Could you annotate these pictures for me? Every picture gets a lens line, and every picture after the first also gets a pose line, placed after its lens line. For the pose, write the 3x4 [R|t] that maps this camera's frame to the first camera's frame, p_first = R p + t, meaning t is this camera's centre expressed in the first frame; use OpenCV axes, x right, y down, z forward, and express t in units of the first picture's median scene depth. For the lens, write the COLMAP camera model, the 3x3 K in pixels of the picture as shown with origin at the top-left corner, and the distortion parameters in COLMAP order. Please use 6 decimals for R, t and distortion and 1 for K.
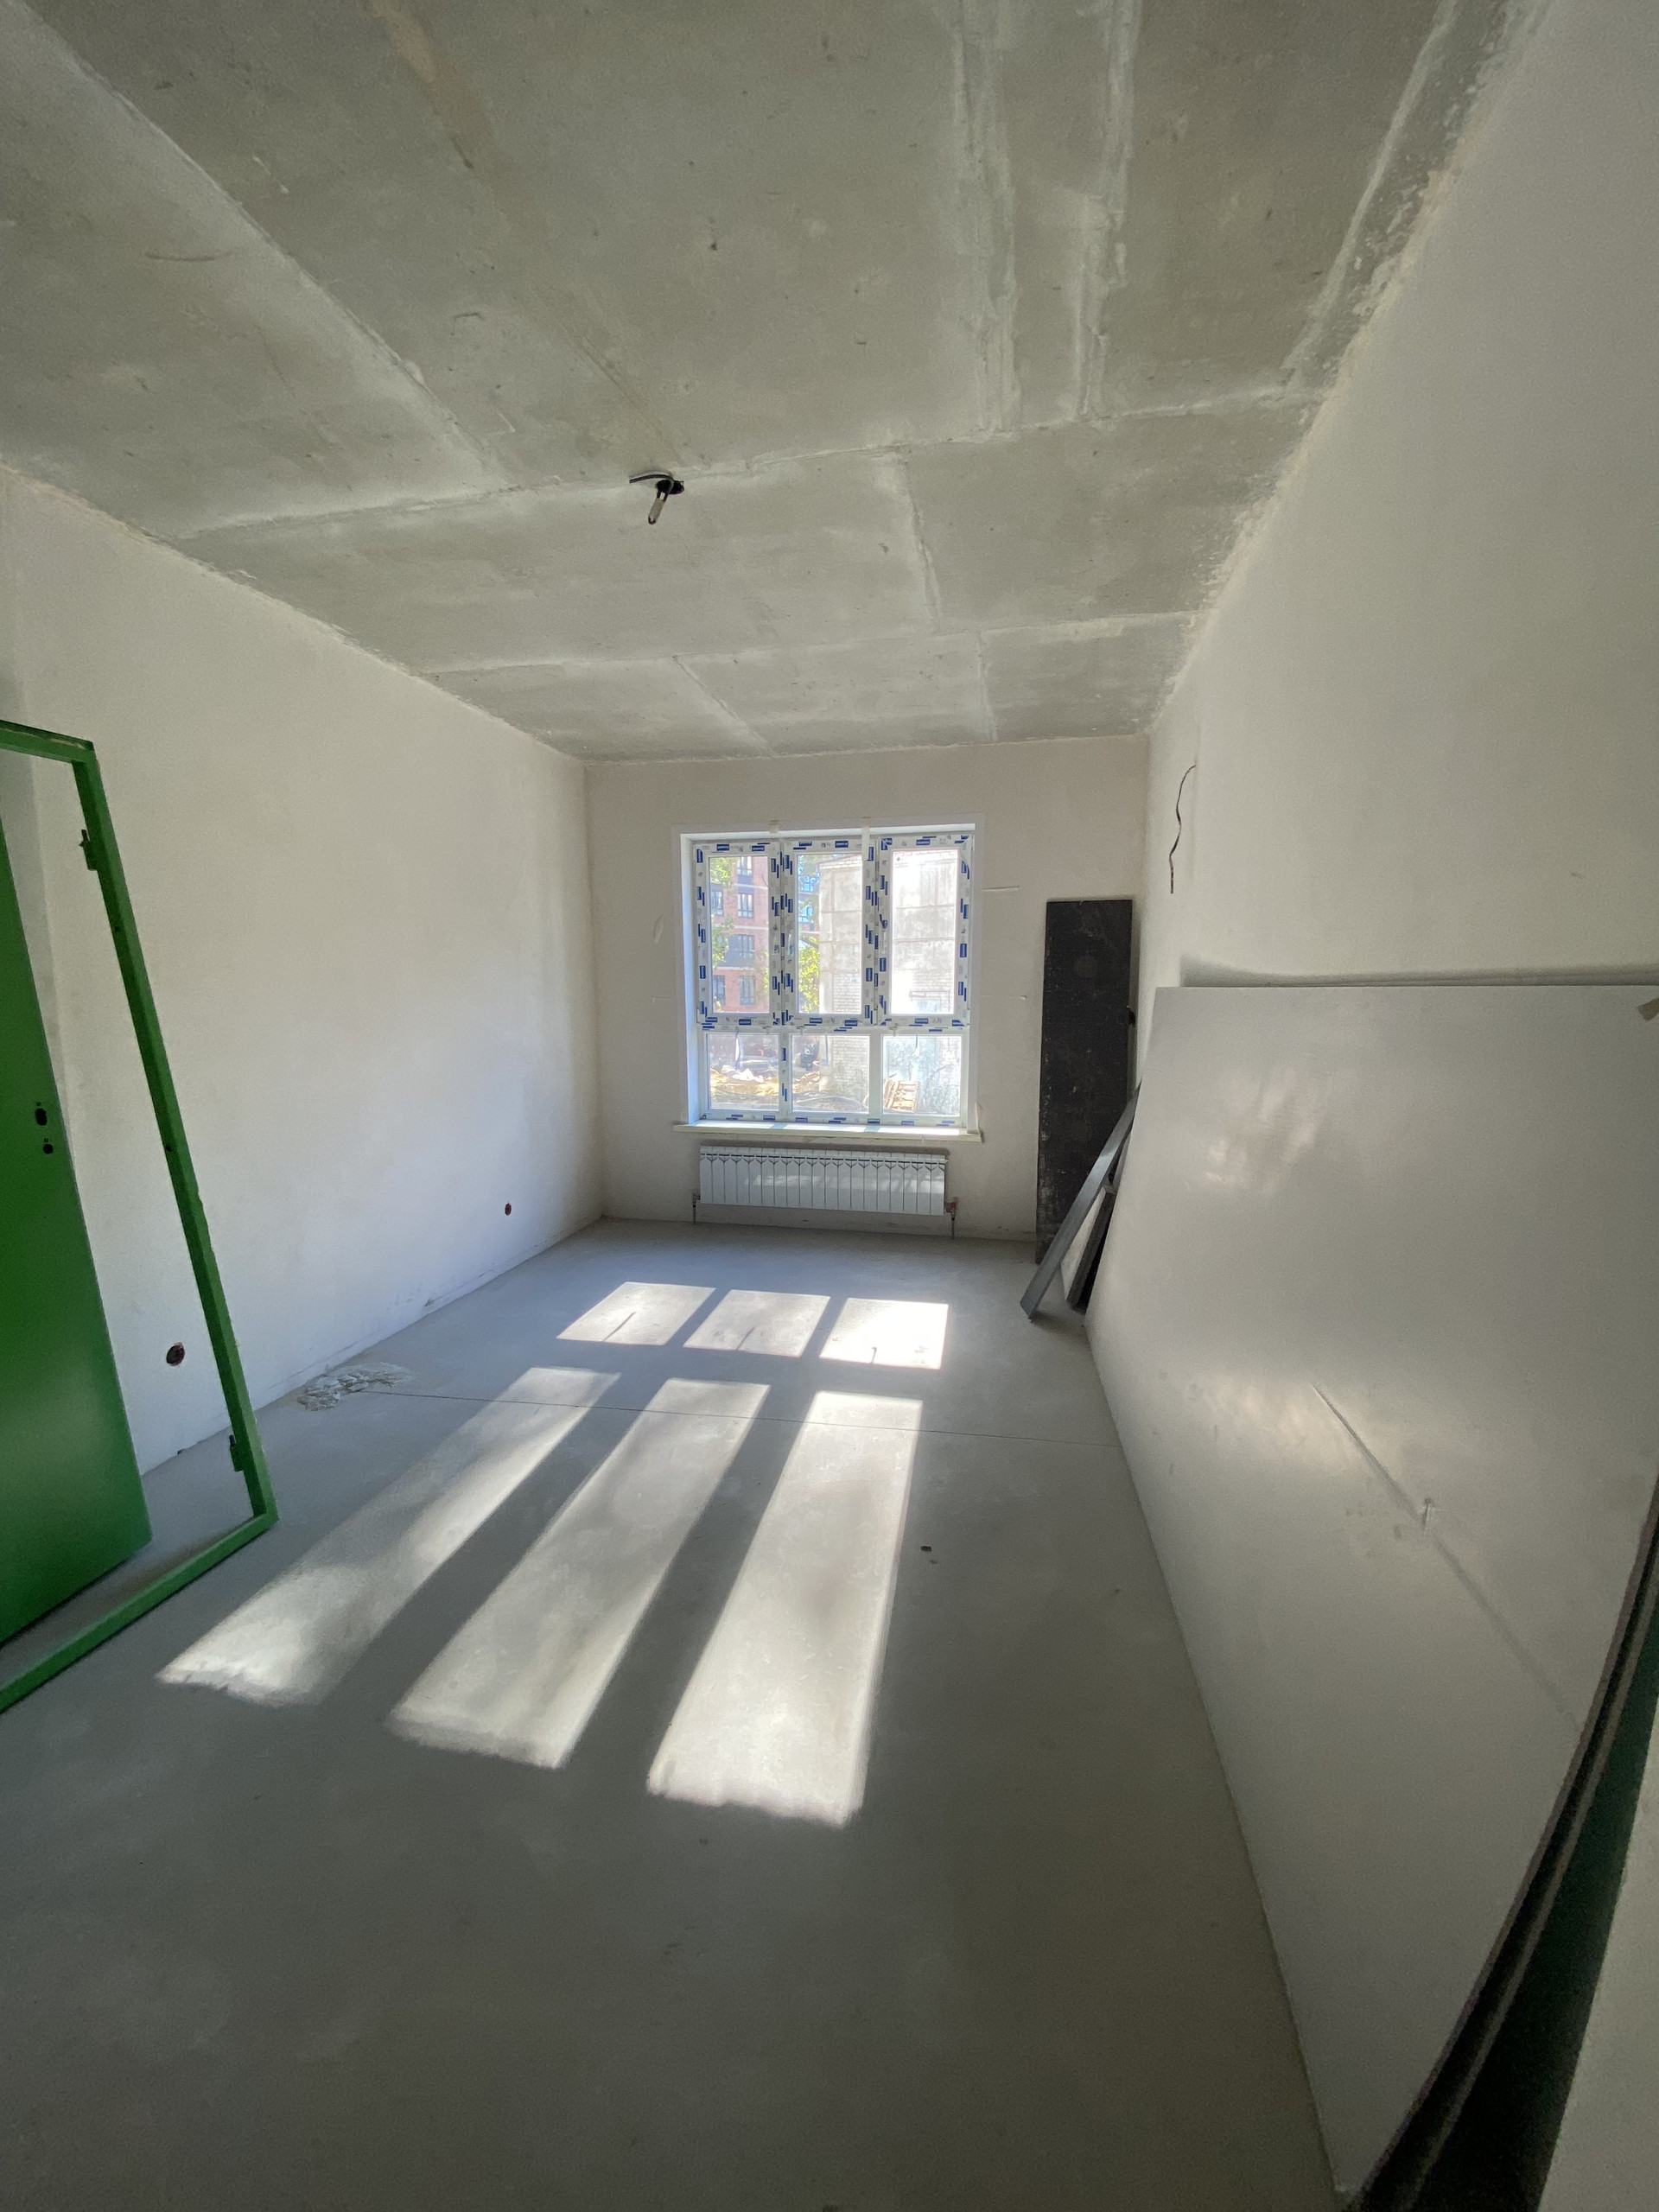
lens RADIAL K [[897.4, 0, 829.5], [0, 897.4, 1106.0], [0, 0, 1]] dist [0.003496, -0.009386]
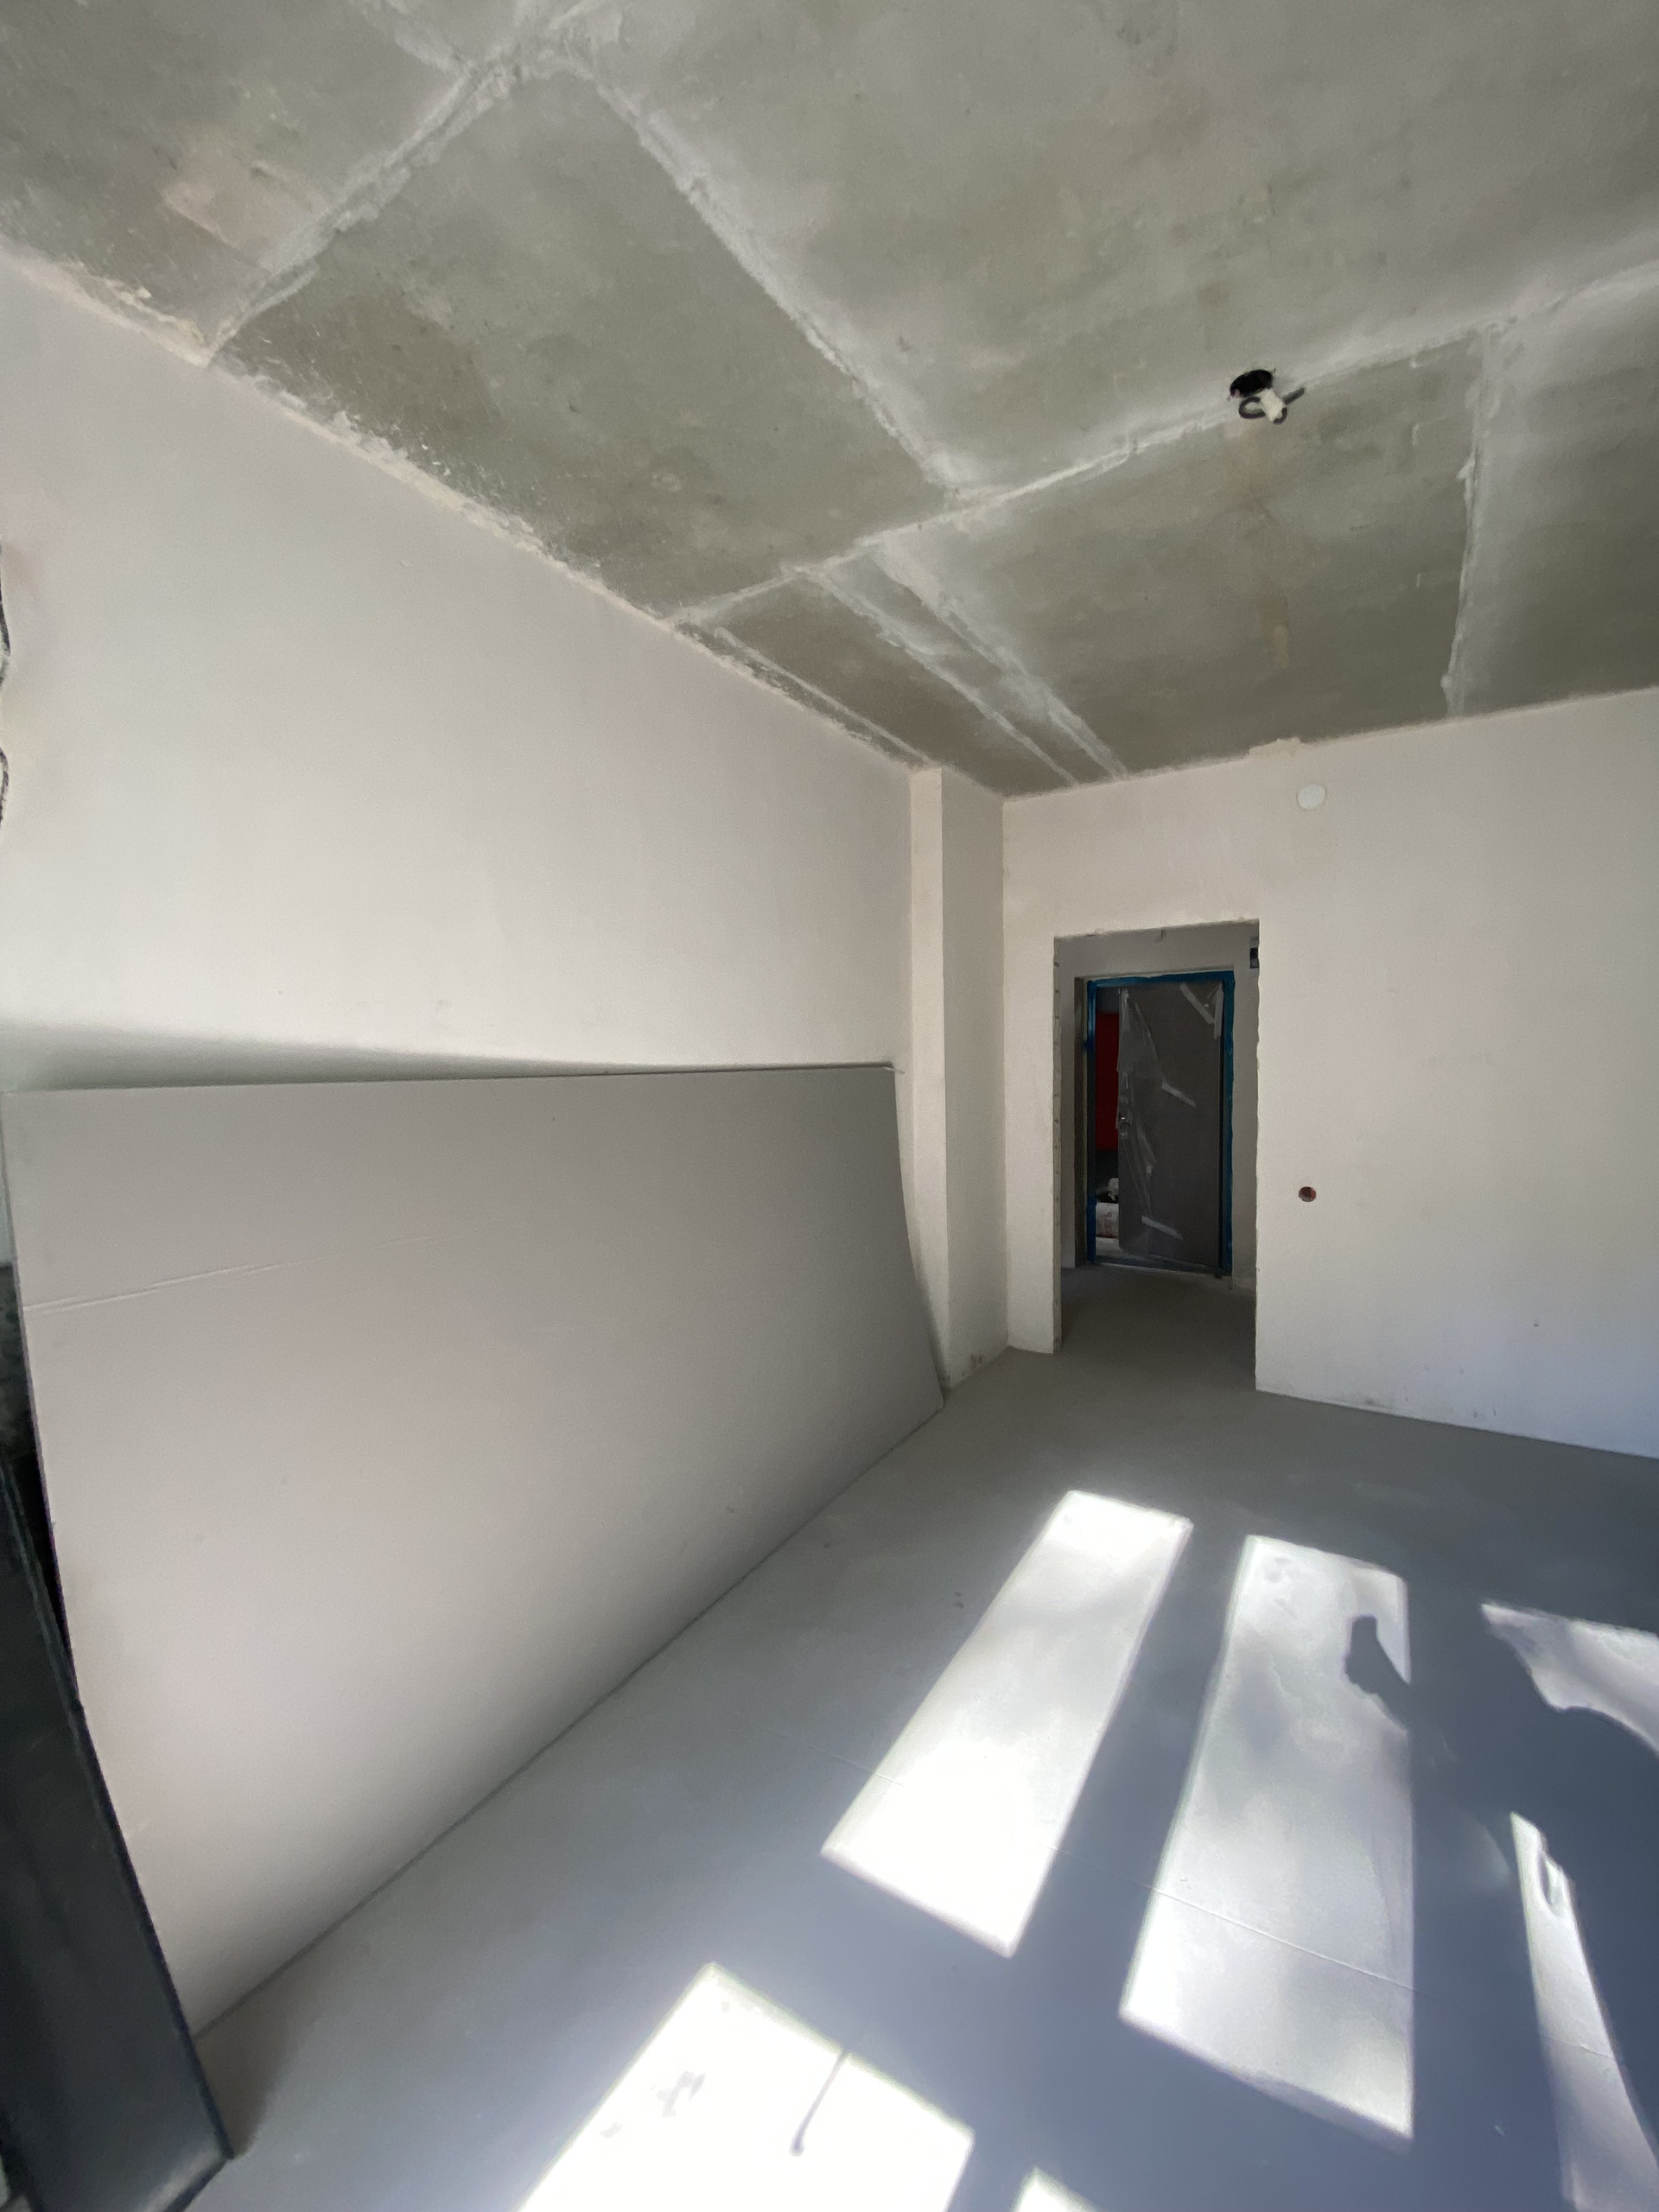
lens RADIAL K [[897.4, 0, 829.5], [0, 897.4, 1106.0], [0, 0, 1]] dist [0.003496, -0.009386]
pose [[-0.933289, -0.003353, 0.359110, -0.135062], [0.064041, 0.982375, 0.175610, -0.294448], [-0.353369, 0.186893, -0.916625, 2.096748]]
